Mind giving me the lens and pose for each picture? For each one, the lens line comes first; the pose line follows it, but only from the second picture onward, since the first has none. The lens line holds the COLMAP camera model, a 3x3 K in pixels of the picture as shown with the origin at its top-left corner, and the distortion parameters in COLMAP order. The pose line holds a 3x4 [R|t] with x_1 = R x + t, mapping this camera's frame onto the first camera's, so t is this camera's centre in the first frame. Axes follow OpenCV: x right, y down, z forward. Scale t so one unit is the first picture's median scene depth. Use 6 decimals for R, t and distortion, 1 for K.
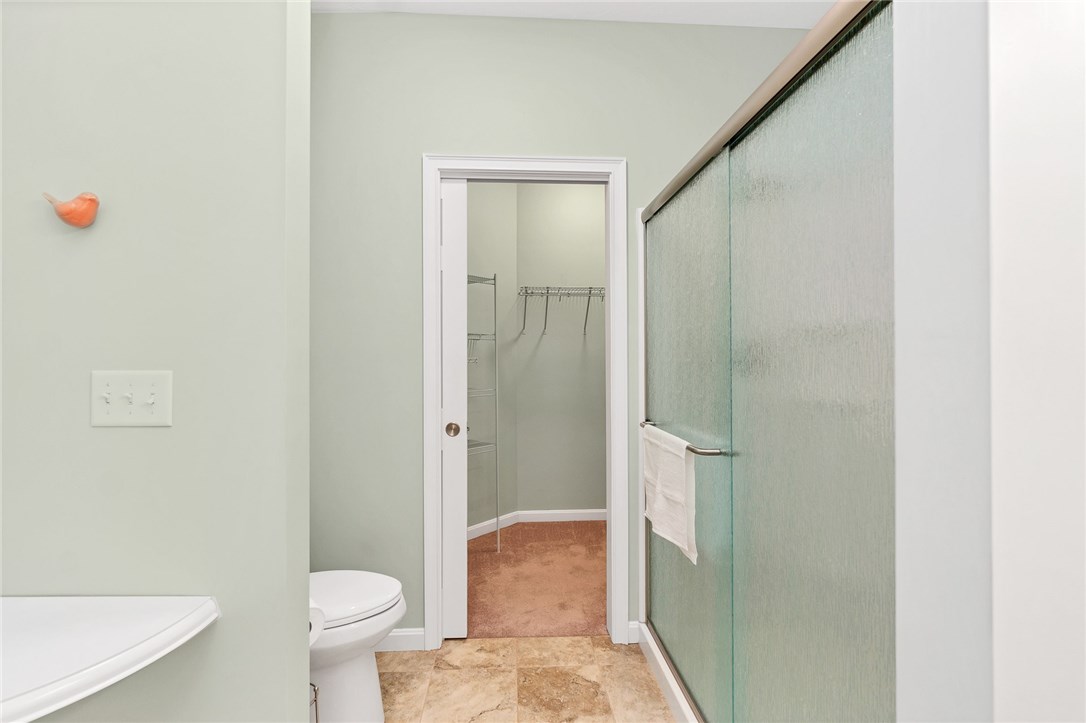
lens RADIAL K [[484.9, 0, 543.0], [0, 484.9, 361.5], [0, 0, 1]] dist [-0.005213, 0.000075]
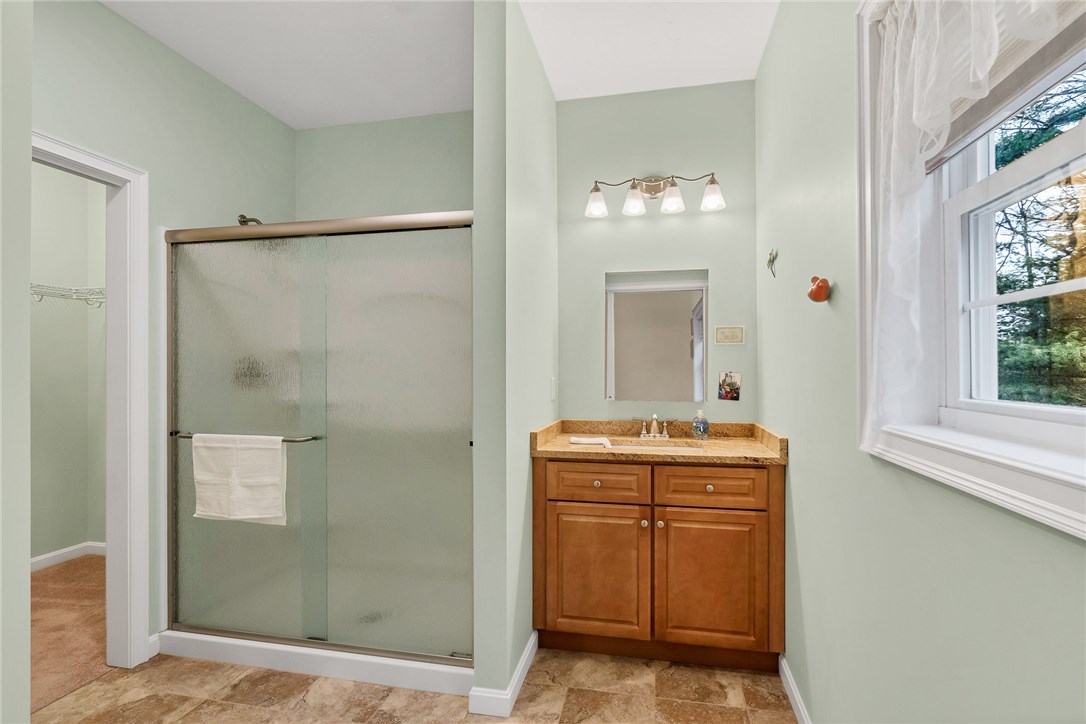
lens RADIAL K [[490.7, 0, 557.0], [0, 490.7, 361.9], [0, 0, 1]] dist [-0.020259, 0.000190]
pose [[0.258191, 0.017859, 0.965929, -0.602892], [-0.000431, 0.999831, -0.018371, -0.012941], [-0.966094, 0.004327, 0.258156, -0.074764]]
